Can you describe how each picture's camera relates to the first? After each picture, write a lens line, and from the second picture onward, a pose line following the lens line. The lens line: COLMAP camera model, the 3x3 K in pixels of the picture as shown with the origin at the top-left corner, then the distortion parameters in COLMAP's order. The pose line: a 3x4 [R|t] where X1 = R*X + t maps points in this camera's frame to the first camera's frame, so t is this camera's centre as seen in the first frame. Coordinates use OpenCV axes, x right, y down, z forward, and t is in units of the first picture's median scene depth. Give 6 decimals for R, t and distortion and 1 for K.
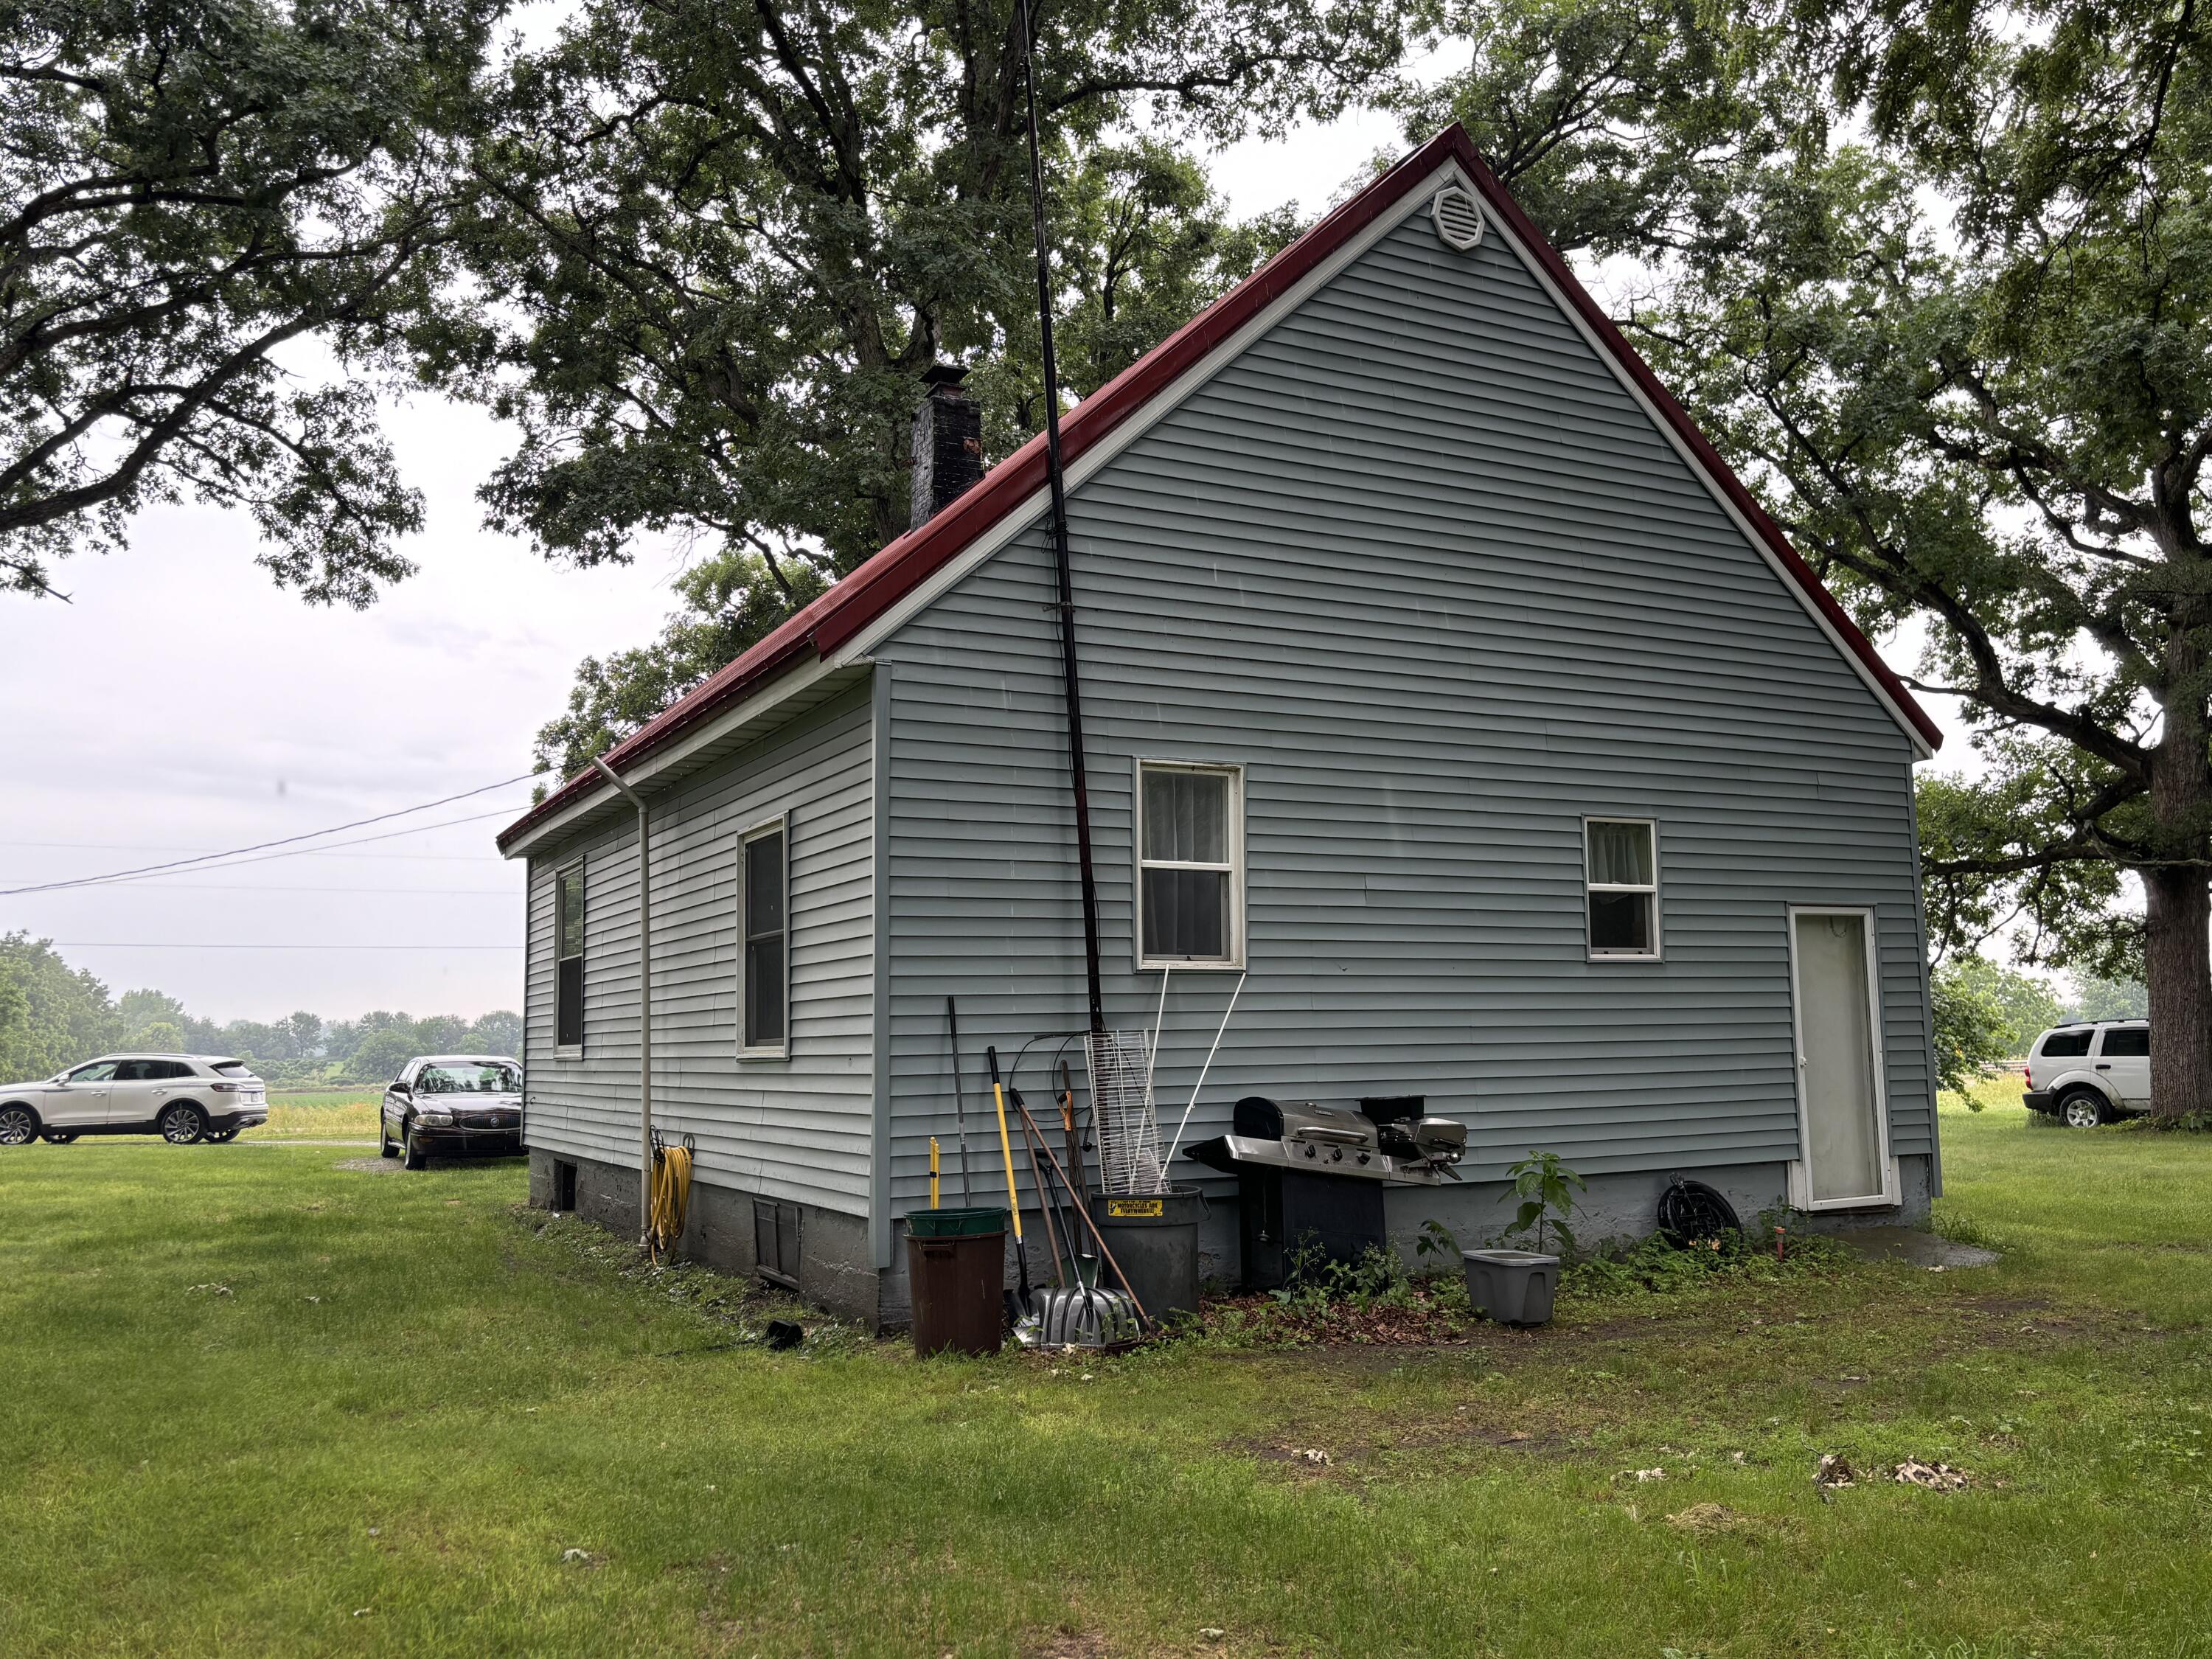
lens RADIAL K [[1806.4, 0, 1099.6], [0, 1806.4, 824.9], [0, 0, 1]] dist [0.012016, 0.001201]
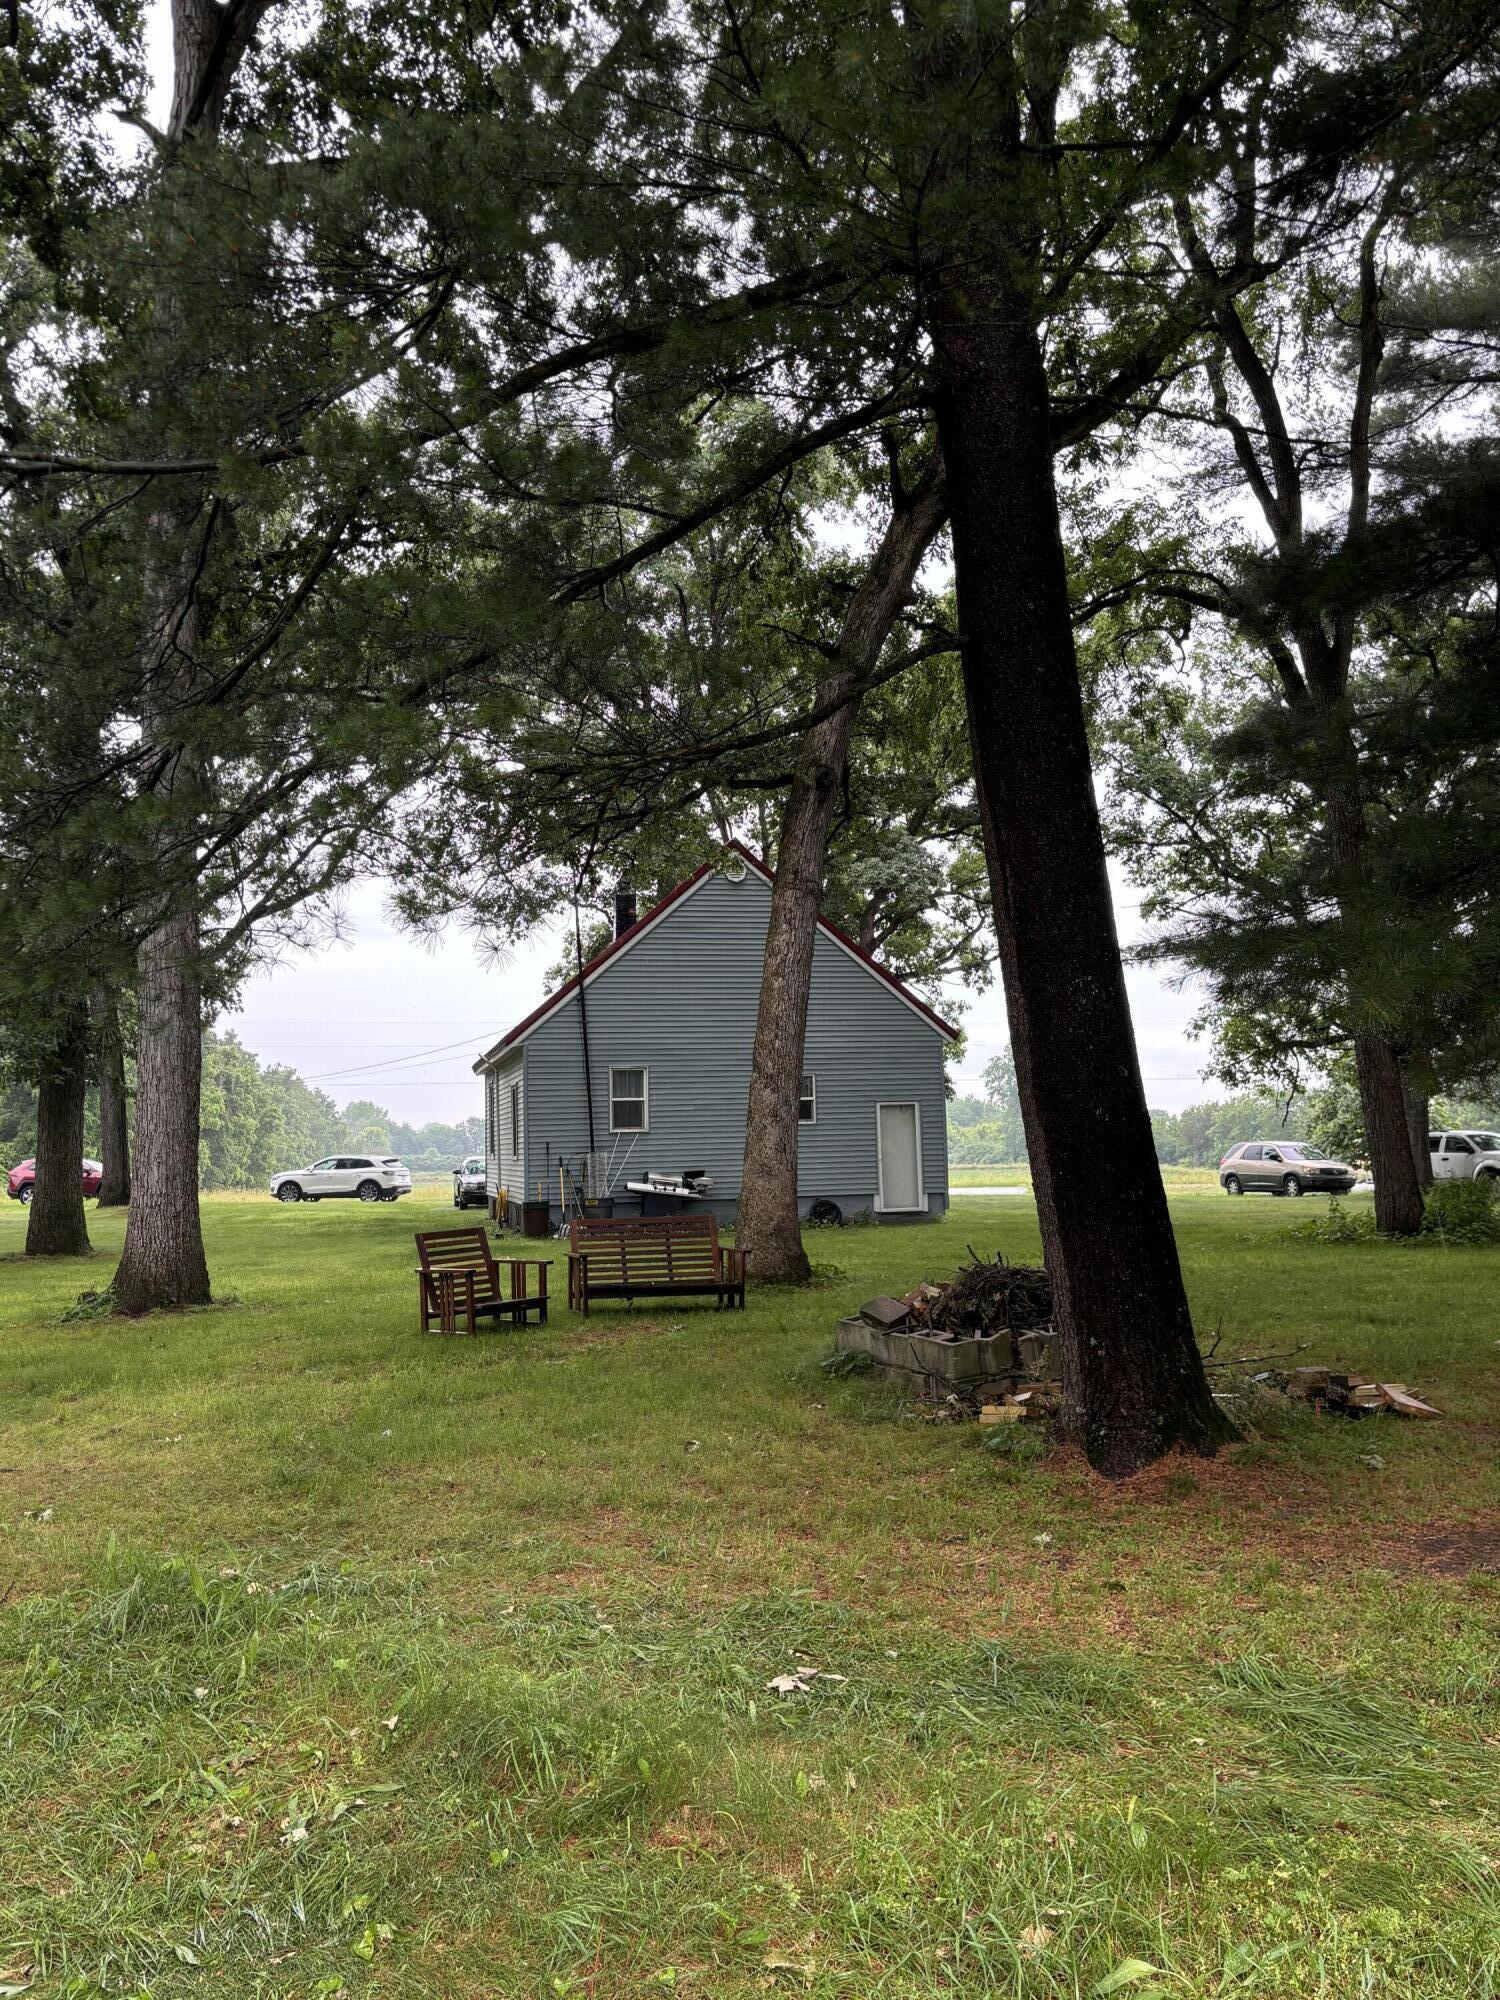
lens RADIAL K [[1633.2, 0, 752.6], [0, 1633.2, 1002.6], [0, 0, 1]] dist [0.012016, 0.001201]
pose [[0.968932, -0.027746, -0.245767, 0.384971], [0.036970, 0.998771, 0.032999, -0.092975], [0.244550, -0.041060, 0.968767, -0.686895]]
